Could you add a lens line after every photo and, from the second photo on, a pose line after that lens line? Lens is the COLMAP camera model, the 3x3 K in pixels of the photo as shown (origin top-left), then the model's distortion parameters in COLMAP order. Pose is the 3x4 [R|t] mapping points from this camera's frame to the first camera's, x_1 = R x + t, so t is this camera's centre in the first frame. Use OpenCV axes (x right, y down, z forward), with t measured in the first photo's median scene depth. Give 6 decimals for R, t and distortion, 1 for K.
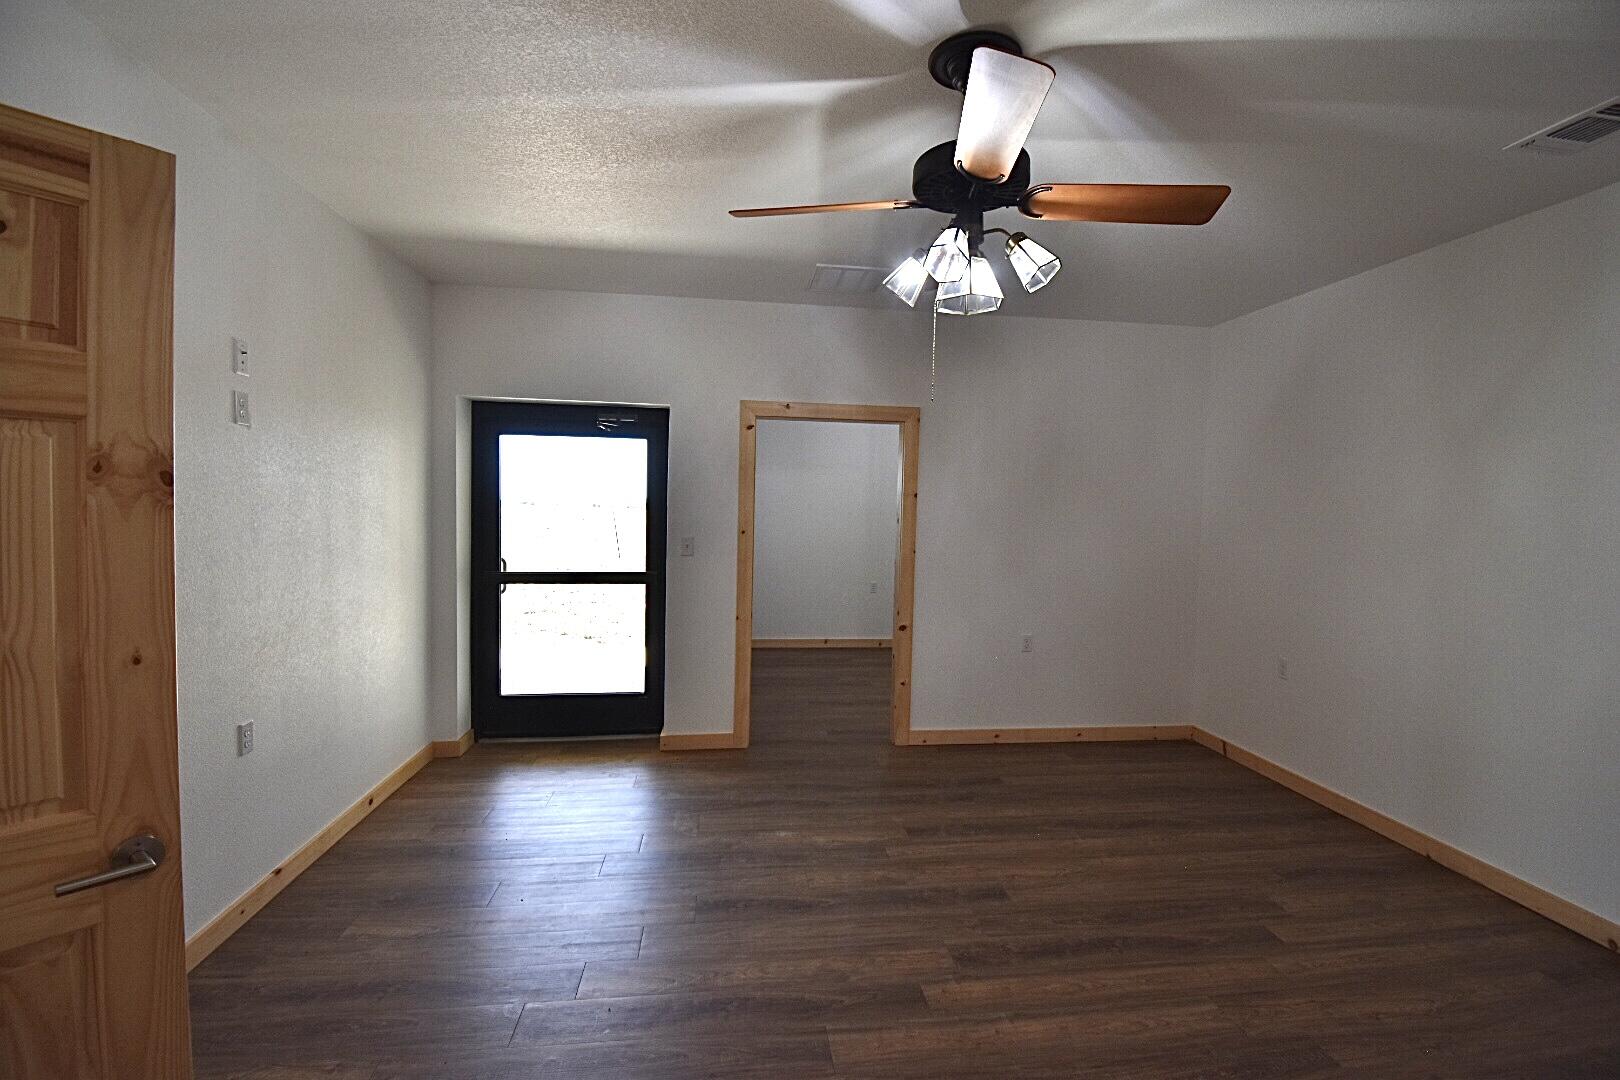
lens RADIAL K [[727.7, 0, 815.1], [0, 727.7, 538.3], [0, 0, 1]] dist [0.003567, 0.000392]
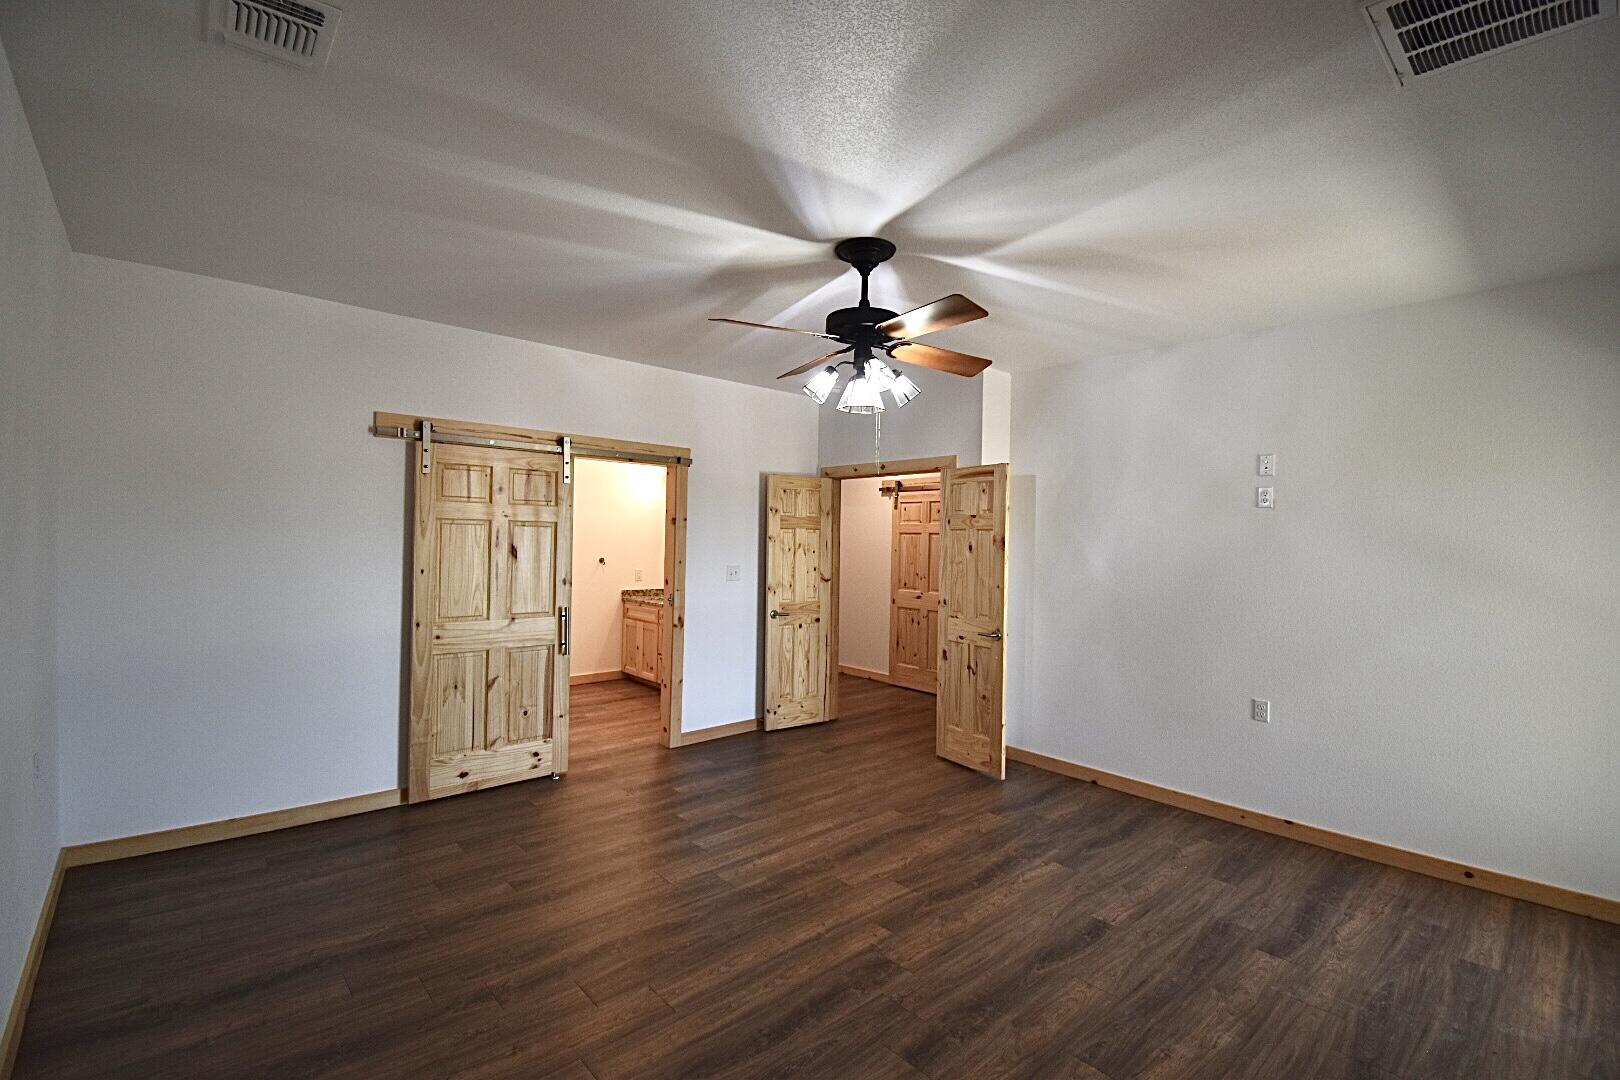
lens RADIAL K [[727.7, 0, 811.8], [0, 727.7, 537.2], [0, 0, 1]] dist [0.003567, 0.000392]
pose [[-0.826618, -0.036814, -0.561558, 0.686782], [-0.058638, 0.998061, 0.020885, -0.053078], [0.559701, 0.050193, -0.827173, 1.342920]]
